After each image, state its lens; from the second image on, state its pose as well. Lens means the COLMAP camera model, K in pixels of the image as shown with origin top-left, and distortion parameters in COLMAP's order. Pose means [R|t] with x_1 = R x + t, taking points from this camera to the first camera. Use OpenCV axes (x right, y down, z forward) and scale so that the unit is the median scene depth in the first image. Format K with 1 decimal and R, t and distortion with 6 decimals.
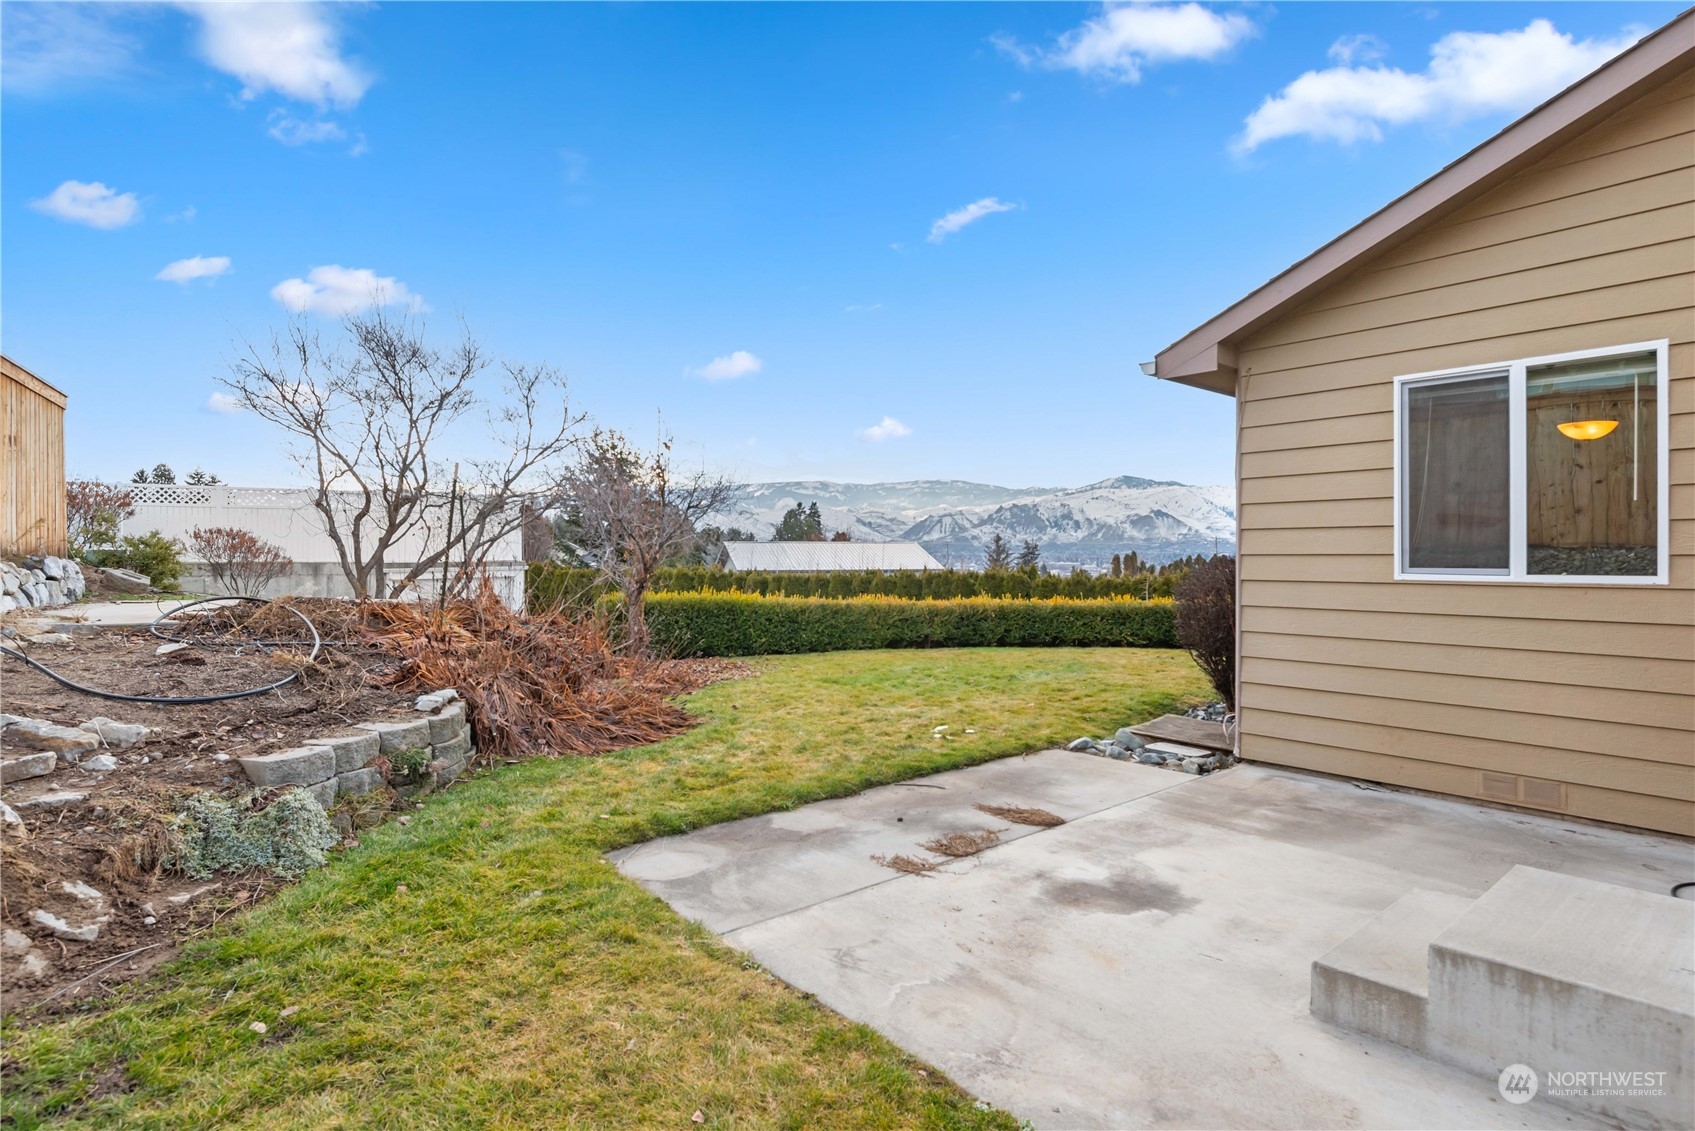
lens RADIAL K [[893.9, 0, 850.4], [0, 893.9, 555.6], [0, 0, 1]] dist [-0.000661, 0.000759]
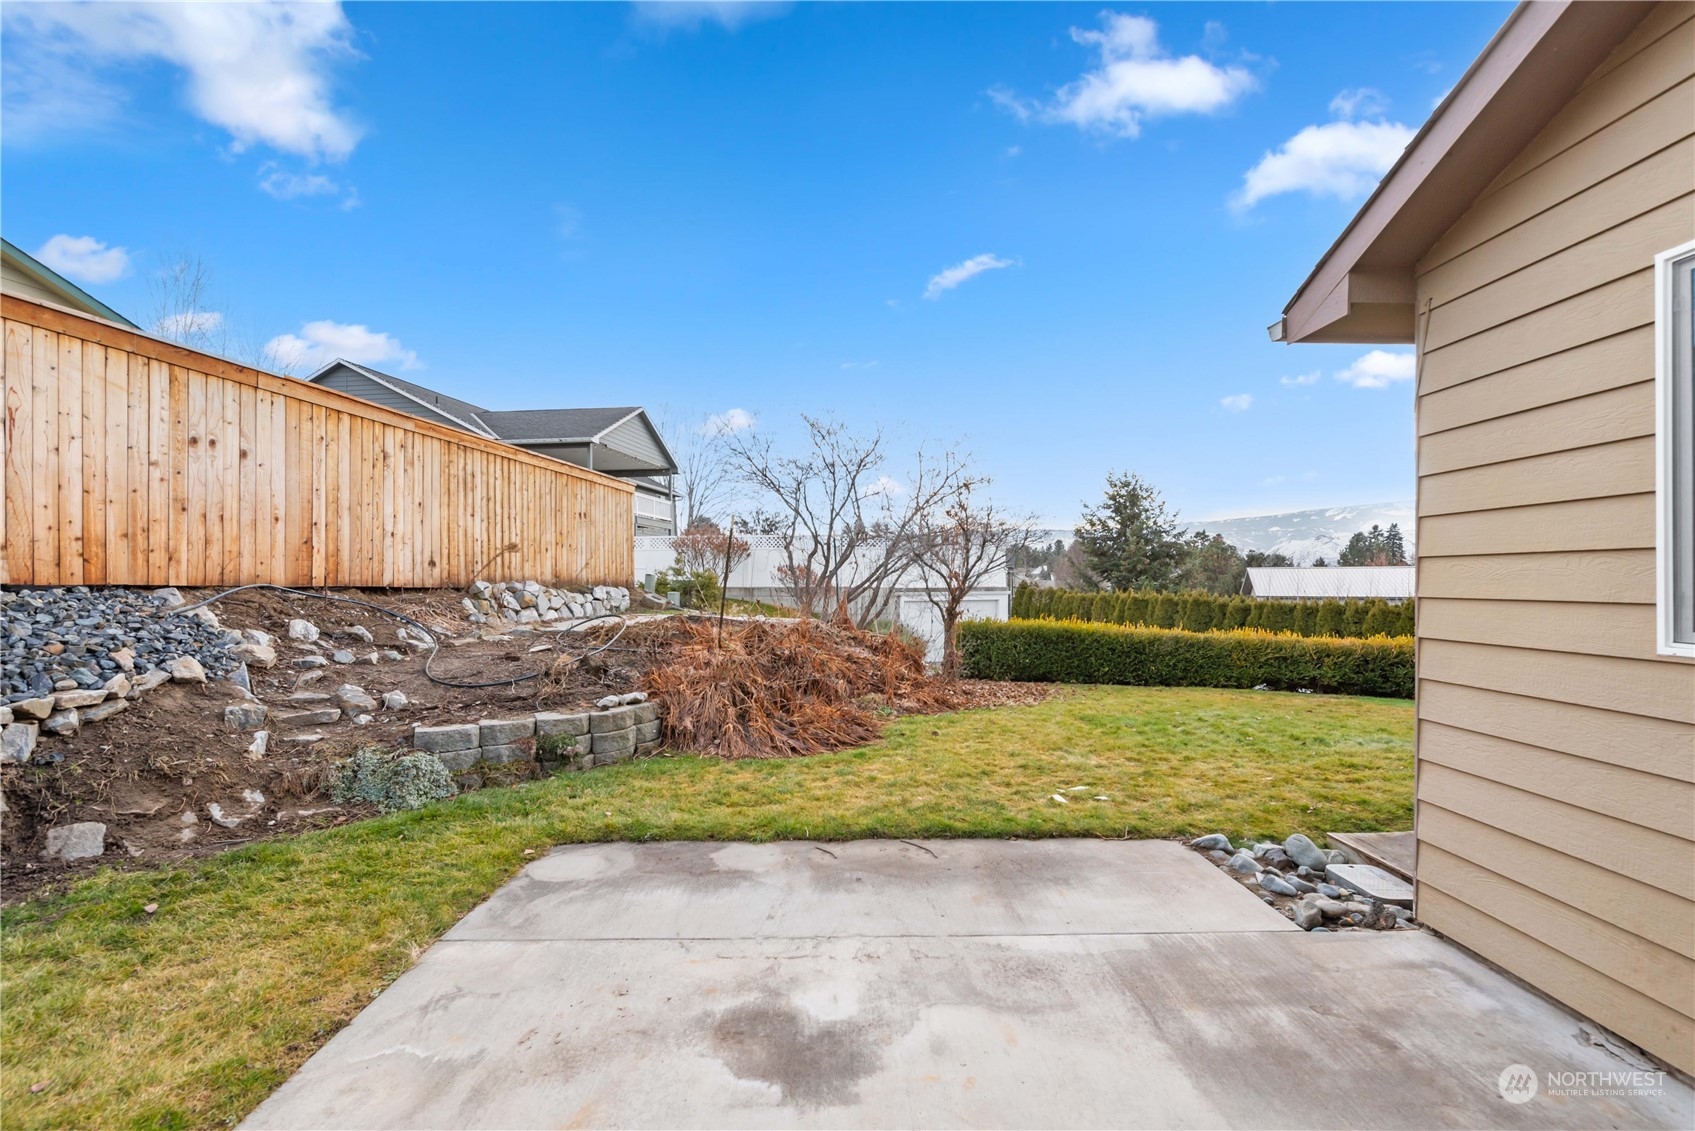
lens RADIAL K [[755.1, 0, 850.2], [0, 755.1, 583.2], [0, 0, 1]] dist [0.003099, 0.000111]
pose [[0.770055, 0.002570, -0.637973, 0.530838], [0.000076, 0.999992, 0.004121, -0.015124], [0.637978, -0.003222, 0.770048, 0.378729]]
